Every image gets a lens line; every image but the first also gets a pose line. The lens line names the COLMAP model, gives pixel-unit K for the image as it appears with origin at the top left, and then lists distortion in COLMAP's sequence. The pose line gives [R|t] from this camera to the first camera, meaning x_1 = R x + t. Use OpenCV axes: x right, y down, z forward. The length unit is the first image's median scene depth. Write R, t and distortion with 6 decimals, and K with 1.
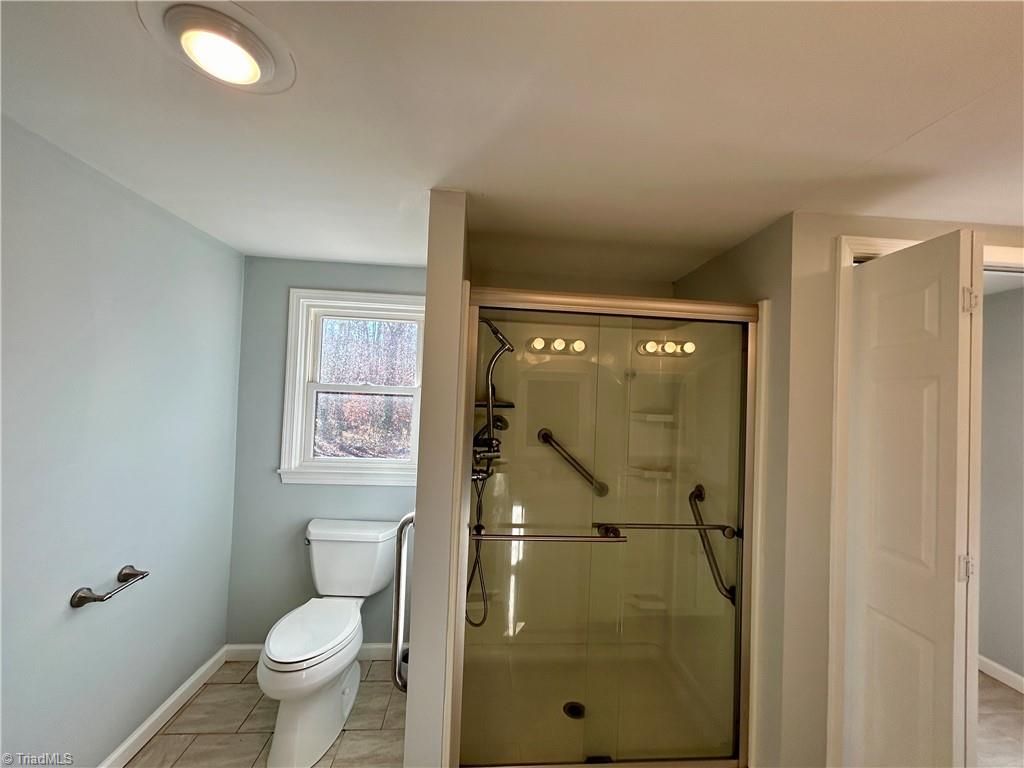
lens RADIAL K [[407.8, 0, 512.0], [0, 407.8, 384.0], [0, 0, 1]] dist [0.000397, -0.000158]
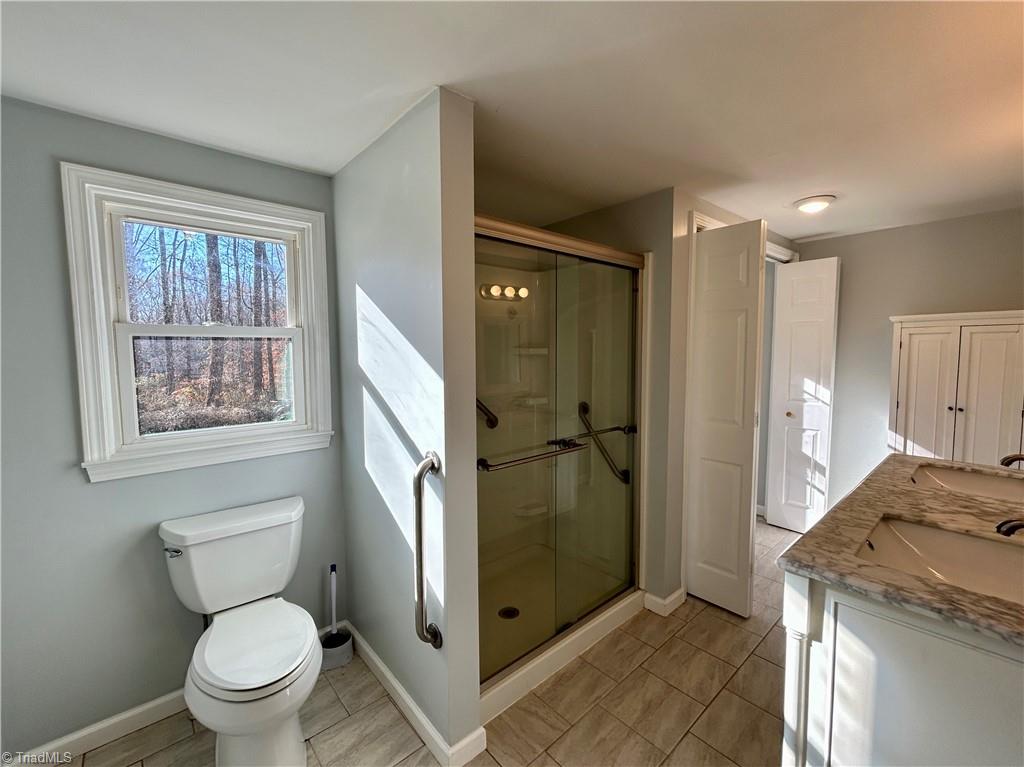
lens RADIAL K [[423.2, 0, 514.3], [0, 423.2, 381.6], [0, 0, 1]] dist [-0.001860, 0.000487]
pose [[0.803622, -0.091027, 0.588137, -0.540539], [0.022691, 0.992202, 0.122560, 0.028455], [-0.594707, -0.085146, 0.799421, 0.126879]]
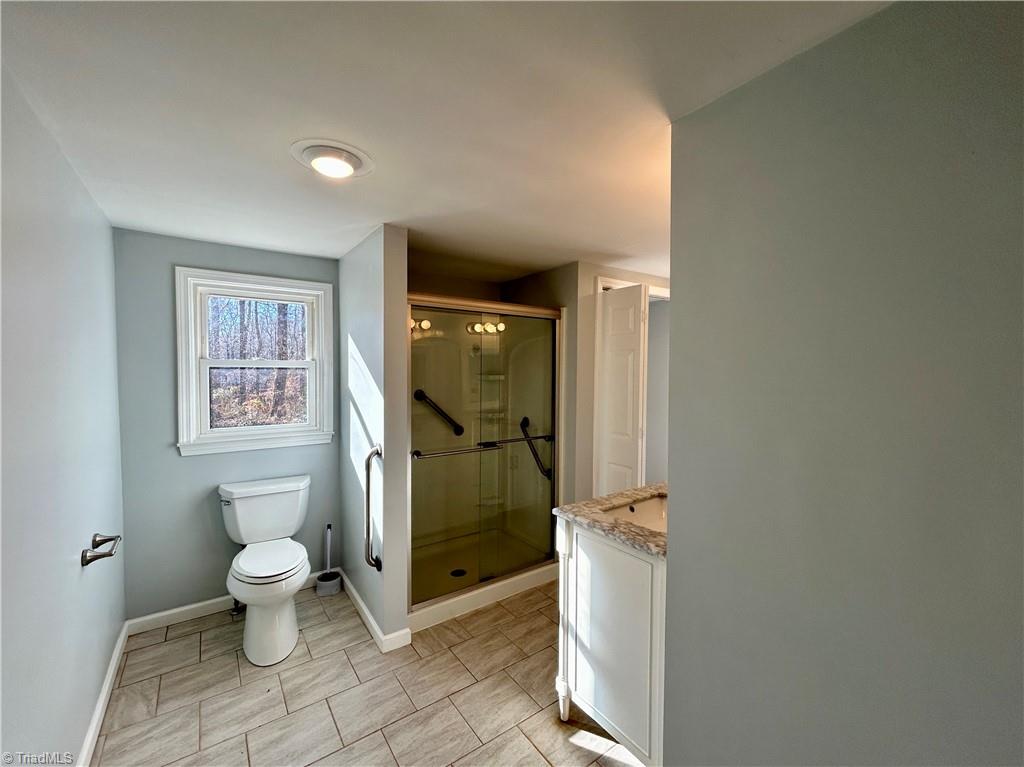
lens RADIAL K [[412.4, 0, 512.8], [0, 412.4, 382.6], [0, 0, 1]] dist [-0.000071, 0.000379]
pose [[0.861494, -0.052271, 0.505071, -0.473875], [0.013874, 0.996739, 0.079491, -0.021735], [-0.507579, -0.061474, 0.859409, -0.430733]]
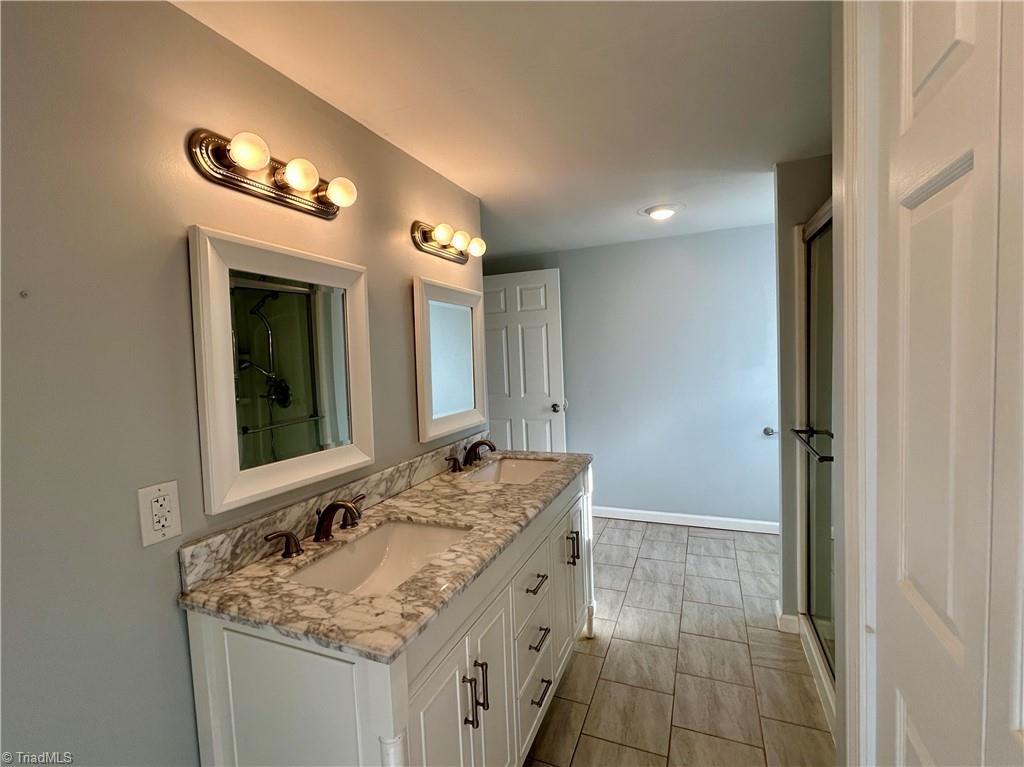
lens RADIAL K [[412.4, 0, 512.8], [0, 412.4, 382.6], [0, 0, 1]] dist [-0.000071, 0.000379]
pose [[-0.464245, 0.031838, -0.885135, 1.258343], [0.059227, 0.998233, 0.004842, 0.141755], [0.883724, -0.050176, -0.465310, 0.729377]]
